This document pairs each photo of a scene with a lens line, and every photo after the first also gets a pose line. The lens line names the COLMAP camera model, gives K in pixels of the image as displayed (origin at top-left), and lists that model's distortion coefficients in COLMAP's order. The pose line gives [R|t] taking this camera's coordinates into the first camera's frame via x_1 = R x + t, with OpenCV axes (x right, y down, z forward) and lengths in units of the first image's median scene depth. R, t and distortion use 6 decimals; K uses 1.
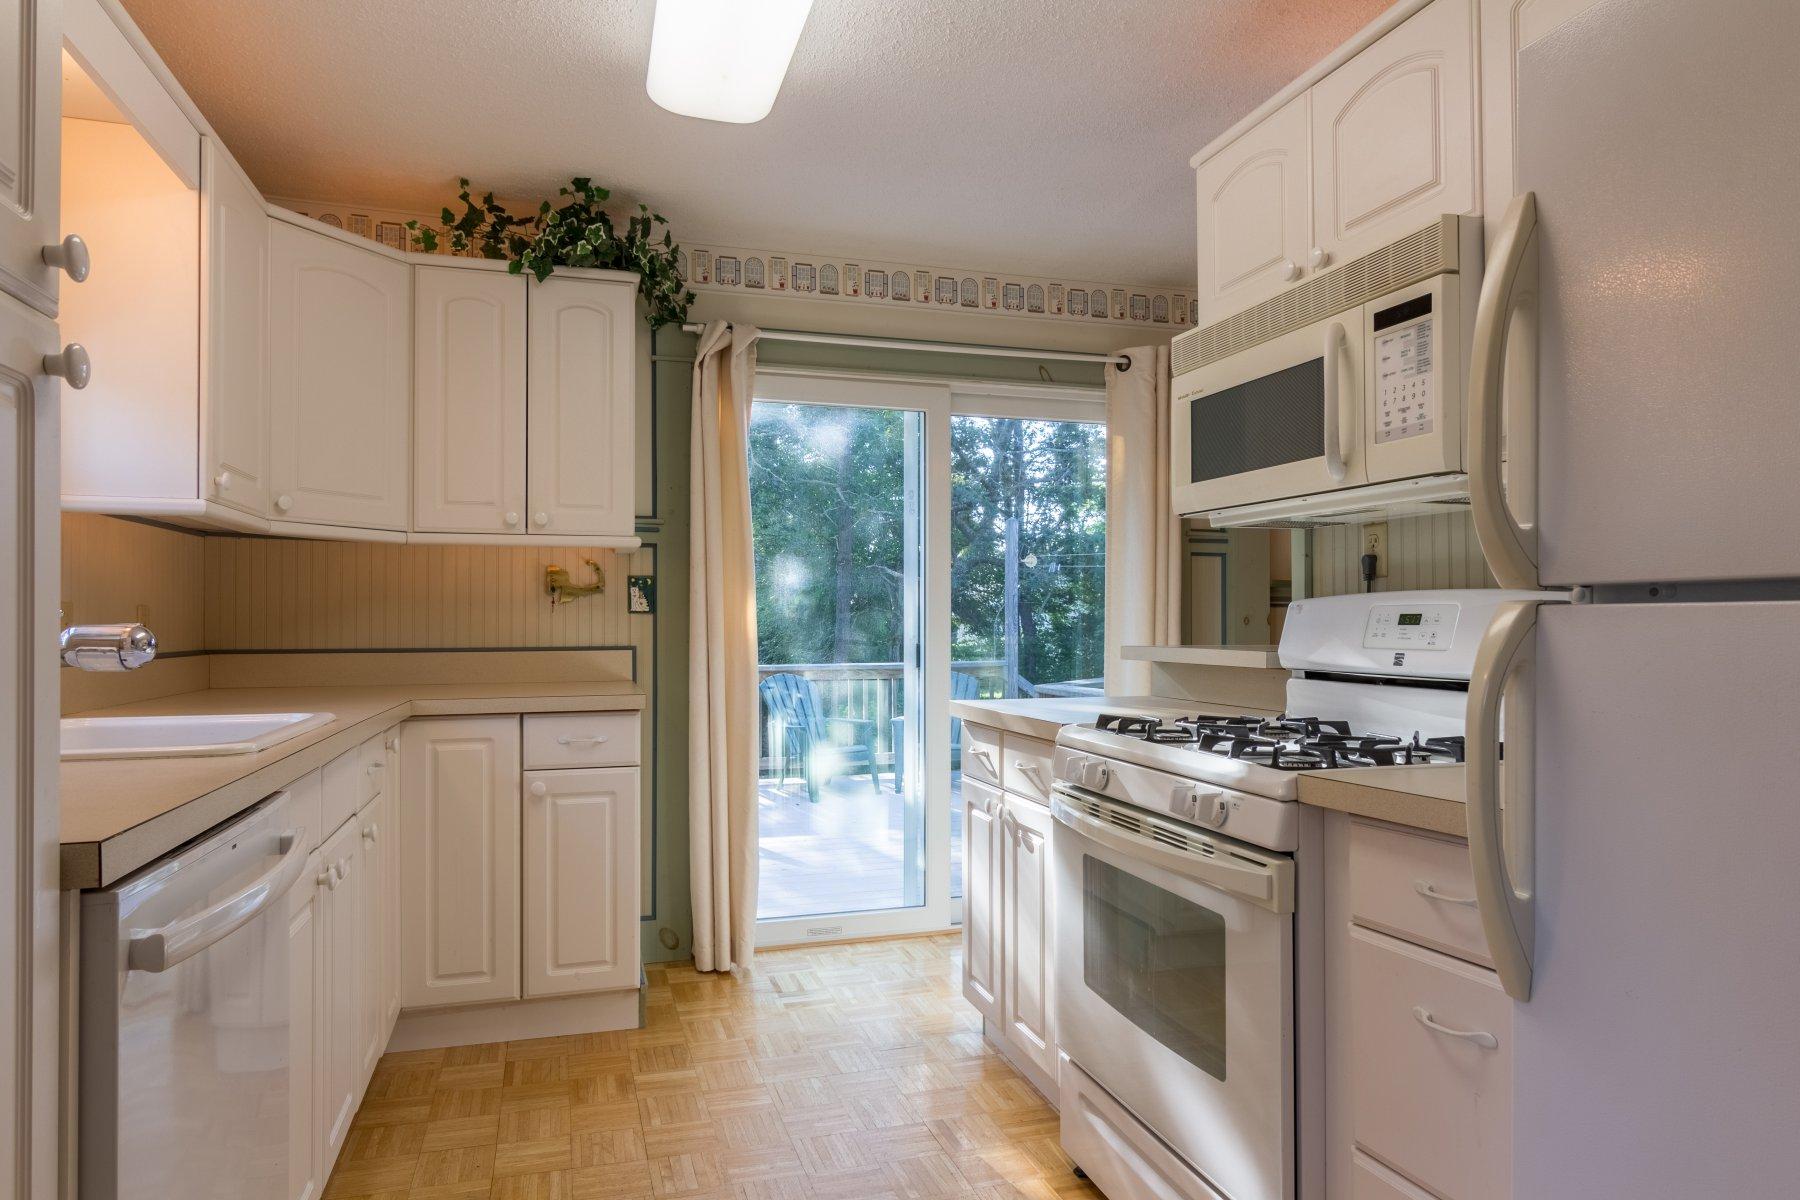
lens RADIAL K [[1082.3, 0, 874.1], [0, 1082.3, 608.4], [0, 0, 1]] dist [-0.005930, -0.000513]
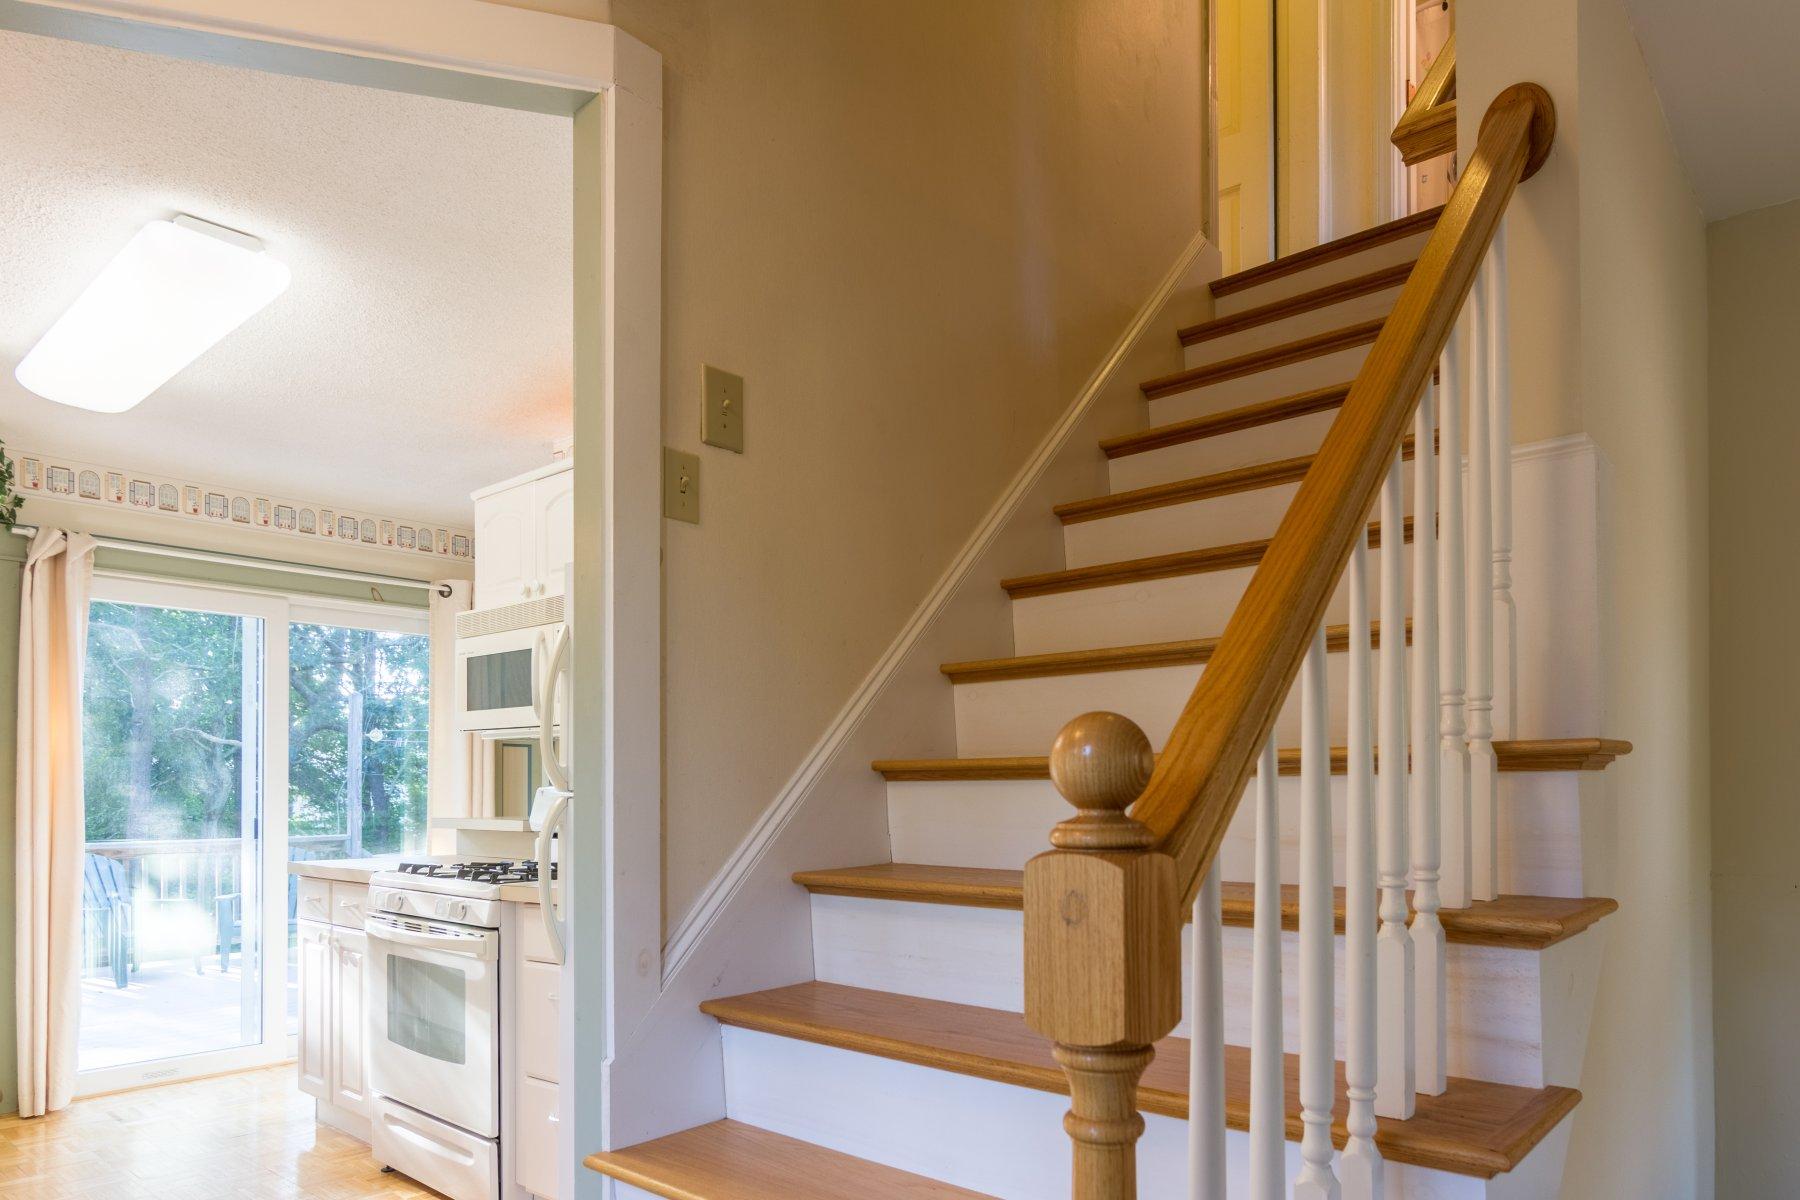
lens RADIAL K [[1142.8, 0, 894.9], [0, 1142.8, 786.3], [0, 0, 1]] dist [-0.003328, 0.000921]
pose [[0.846418, 0.002557, 0.532513, -0.051502], [-0.006354, 0.999966, 0.005297, -0.019980], [-0.532482, -0.007866, 0.846405, -0.647755]]
